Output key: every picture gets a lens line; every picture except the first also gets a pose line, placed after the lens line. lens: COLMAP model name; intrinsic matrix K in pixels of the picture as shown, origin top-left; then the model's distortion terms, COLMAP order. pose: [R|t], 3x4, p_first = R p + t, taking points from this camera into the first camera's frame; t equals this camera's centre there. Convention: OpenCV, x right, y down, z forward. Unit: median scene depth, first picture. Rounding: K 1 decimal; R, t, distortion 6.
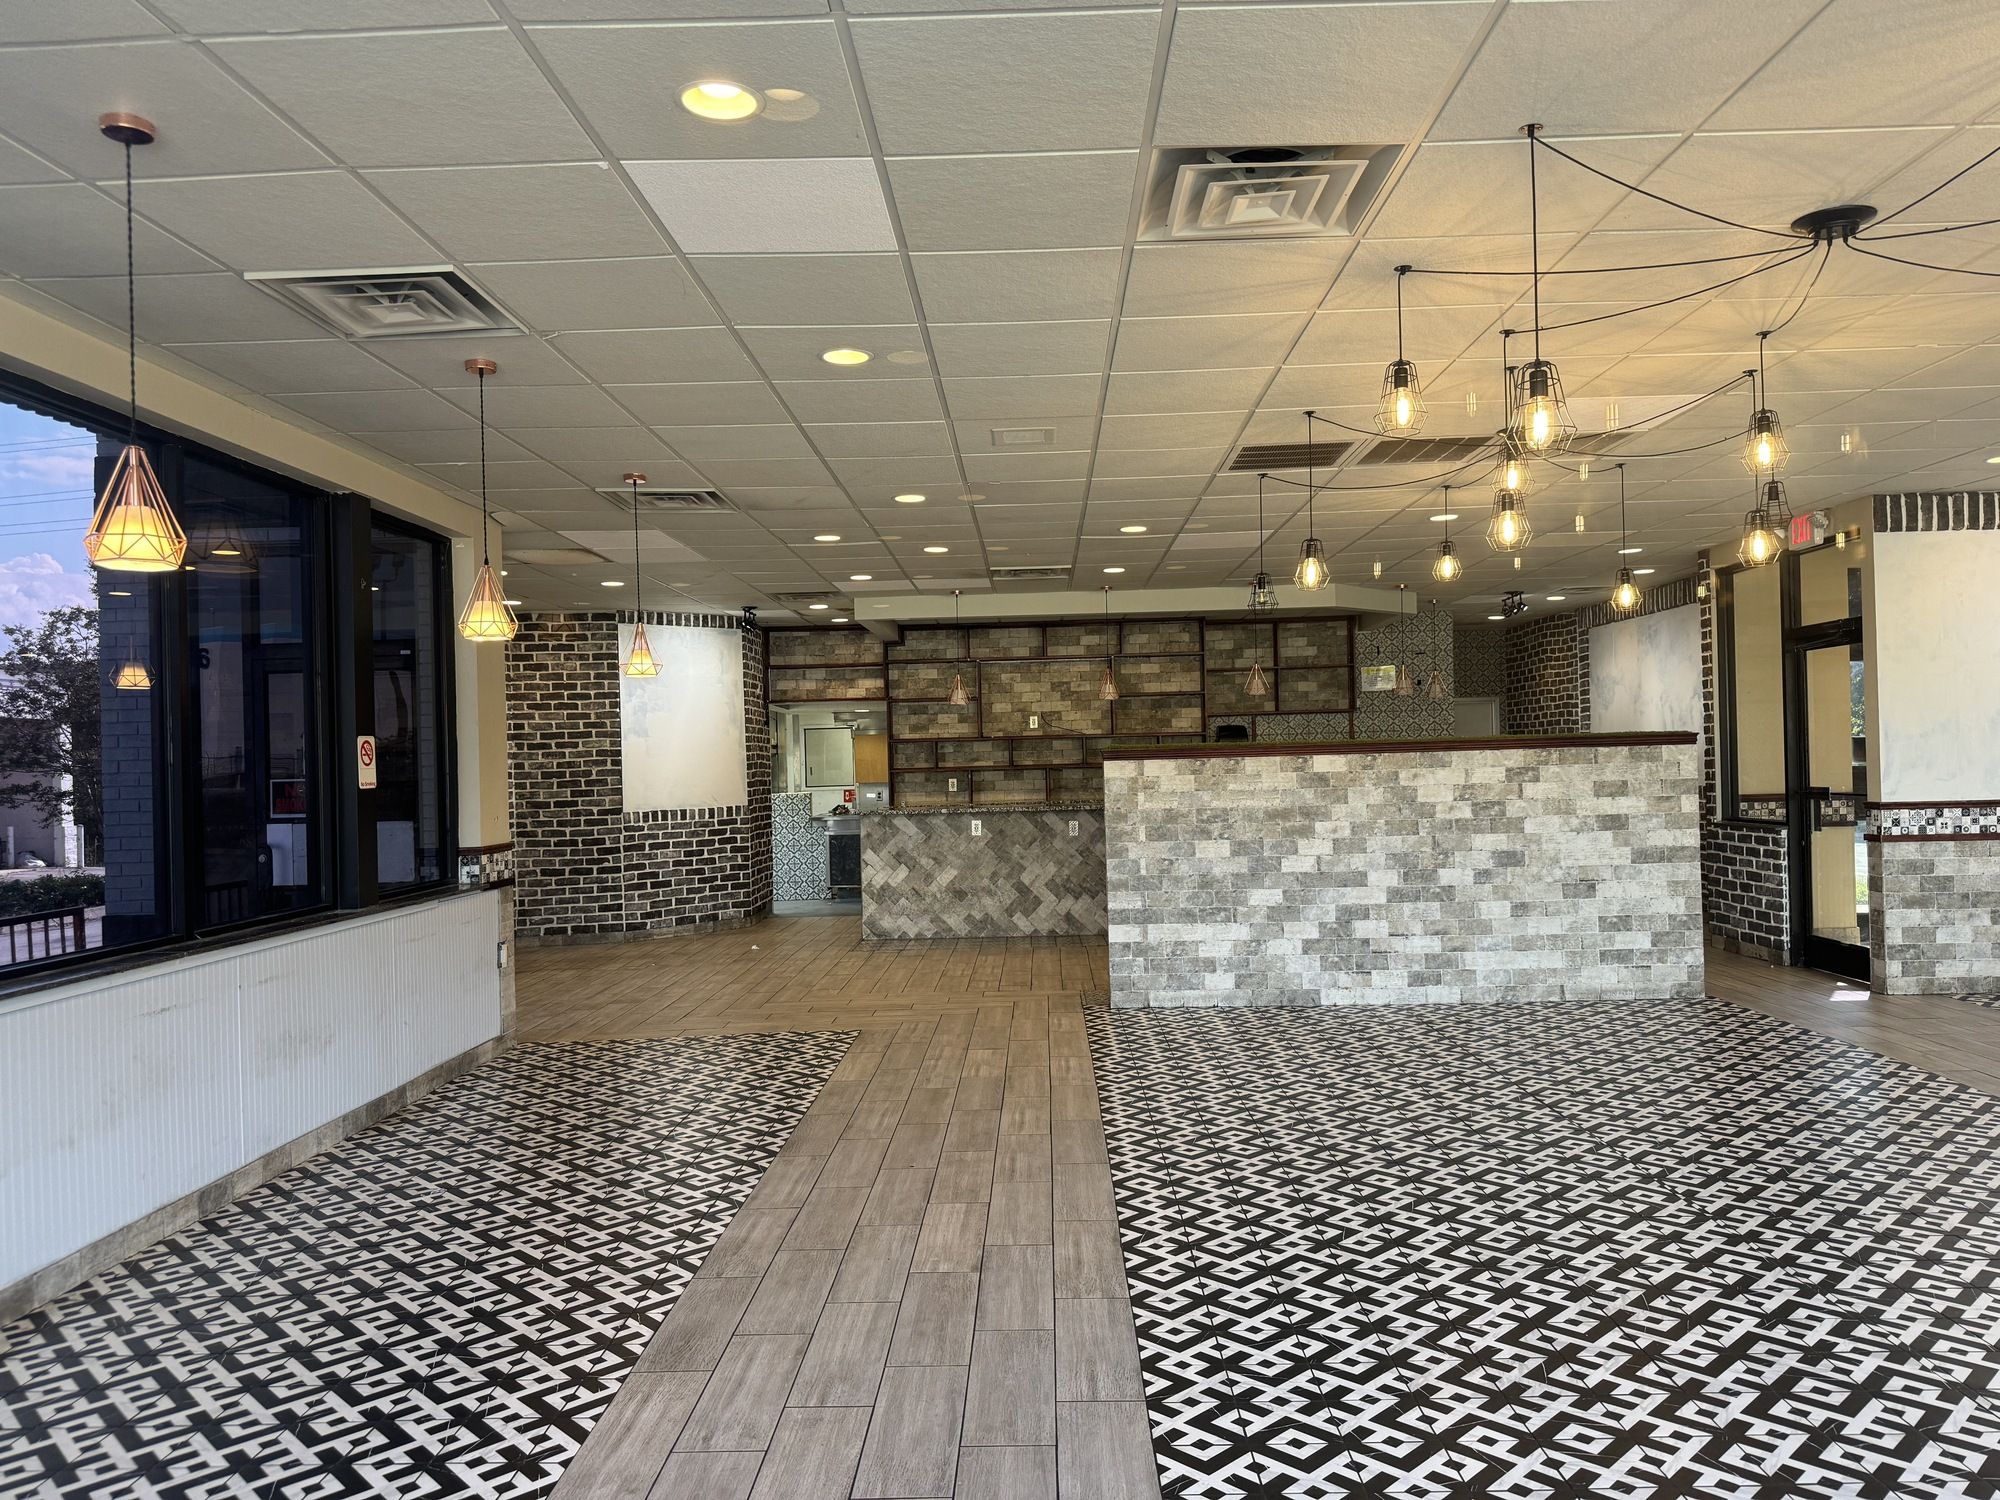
lens RADIAL K [[1404.5, 0, 1014.1], [0, 1404.5, 755.9], [0, 0, 1]] dist [0.079122, -0.007789]
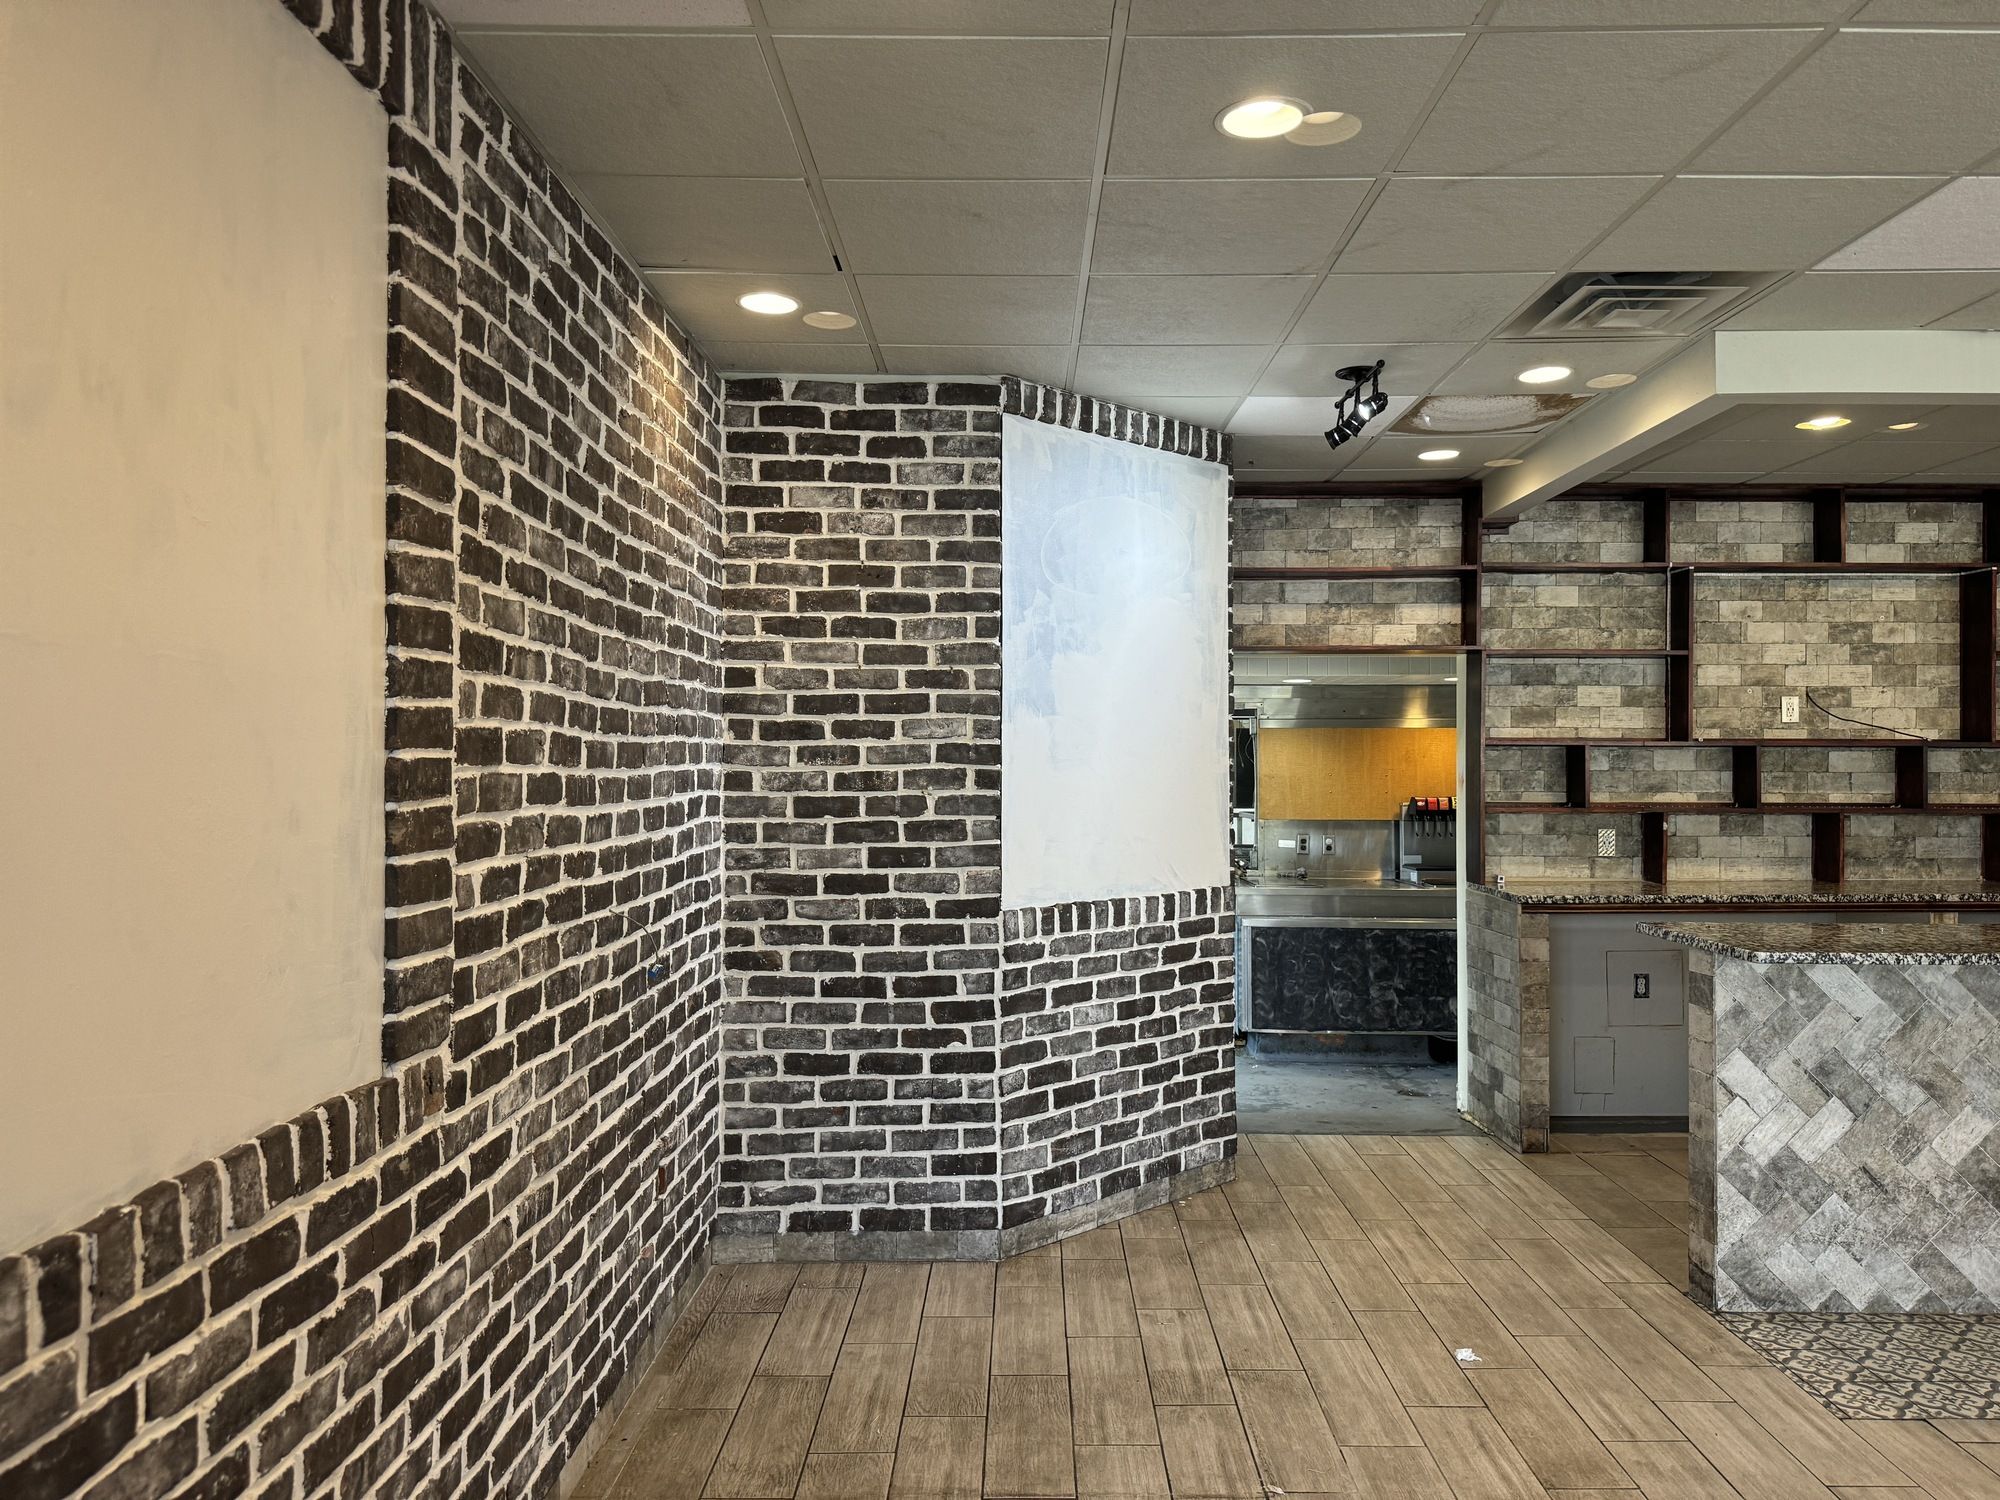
lens RADIAL K [[1404.5, 0, 987.3], [0, 1404.5, 747.9], [0, 0, 1]] dist [0.079122, -0.007789]
pose [[0.999442, 0.029993, 0.014678, -0.287765], [-0.029909, 0.999535, -0.005921, -0.001437], [-0.014849, 0.005478, 0.999875, 0.621486]]
